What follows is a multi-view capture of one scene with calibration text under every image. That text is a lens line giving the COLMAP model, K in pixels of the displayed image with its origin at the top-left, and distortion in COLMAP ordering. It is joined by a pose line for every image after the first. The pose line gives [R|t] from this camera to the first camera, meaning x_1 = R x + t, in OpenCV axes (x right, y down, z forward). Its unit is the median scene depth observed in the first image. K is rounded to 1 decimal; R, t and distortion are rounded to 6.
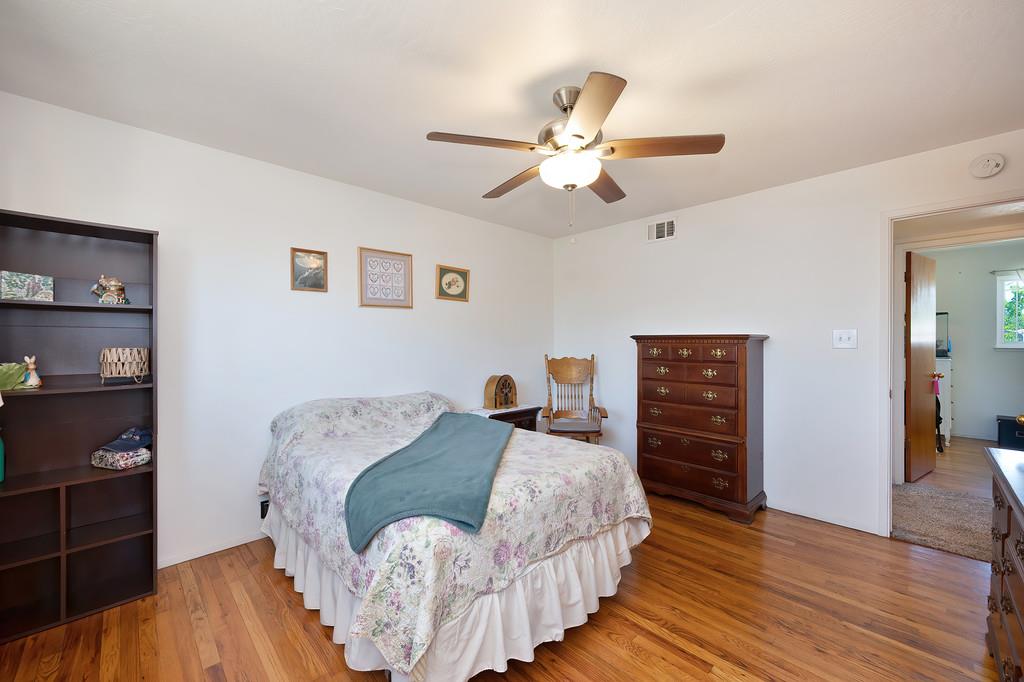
lens RADIAL K [[410.1, 0, 515.2], [0, 410.1, 346.0], [0, 0, 1]] dist [-0.000206, -0.000002]
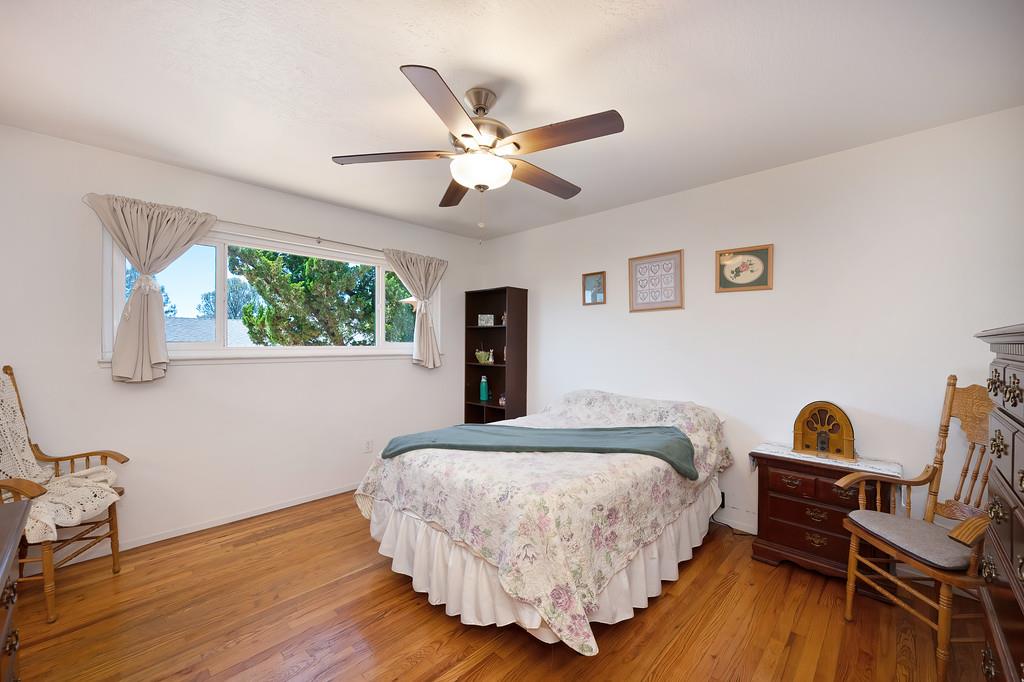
lens RADIAL K [[401.8, 0, 510.9], [0, 401.8, 340.6], [0, 0, 1]] dist [0.000334, 0.000022]
pose [[0.026069, -0.001553, -0.999659, 0.685221], [-0.014566, 0.999892, -0.001933, -0.013612], [0.999554, 0.014611, 0.026043, 0.646333]]
